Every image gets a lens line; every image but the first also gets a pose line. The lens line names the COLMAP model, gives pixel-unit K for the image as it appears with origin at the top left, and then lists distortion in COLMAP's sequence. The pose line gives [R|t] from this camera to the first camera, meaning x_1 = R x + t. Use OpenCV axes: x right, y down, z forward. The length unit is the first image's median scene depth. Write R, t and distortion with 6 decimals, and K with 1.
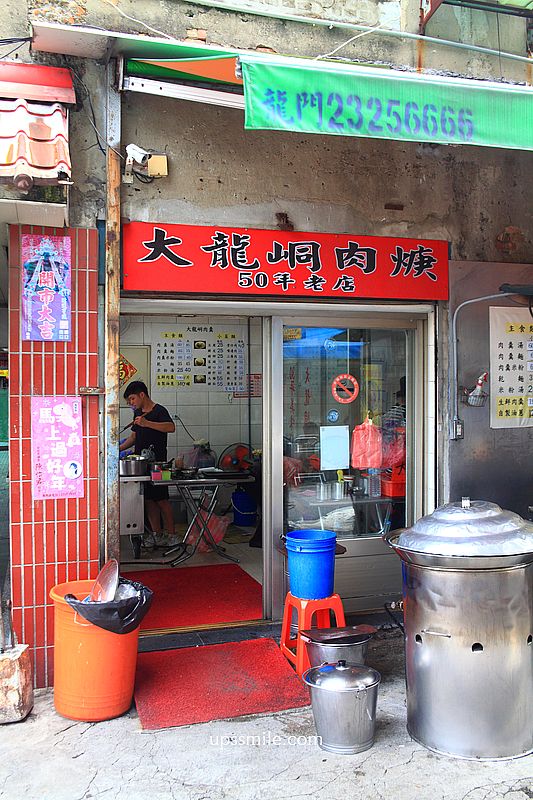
lens RADIAL K [[731.7, 0, 266.5], [0, 731.7, 400.0], [0, 0, 1]] dist [-0.083837, 0.162136]
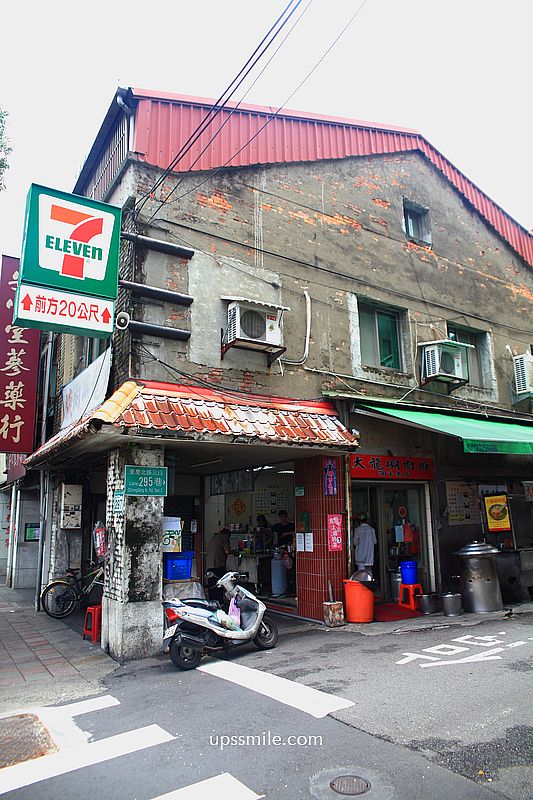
lens RADIAL K [[548.1, 0, 266.5], [0, 548.1, 400.0], [0, 0, 1]] dist [-0.107058, 0.087915]
pose [[0.966396, 0.045245, 0.253046, -1.012328], [0.016029, 0.971866, -0.234988, 0.052439], [-0.256559, 0.231147, 0.938482, -0.967824]]
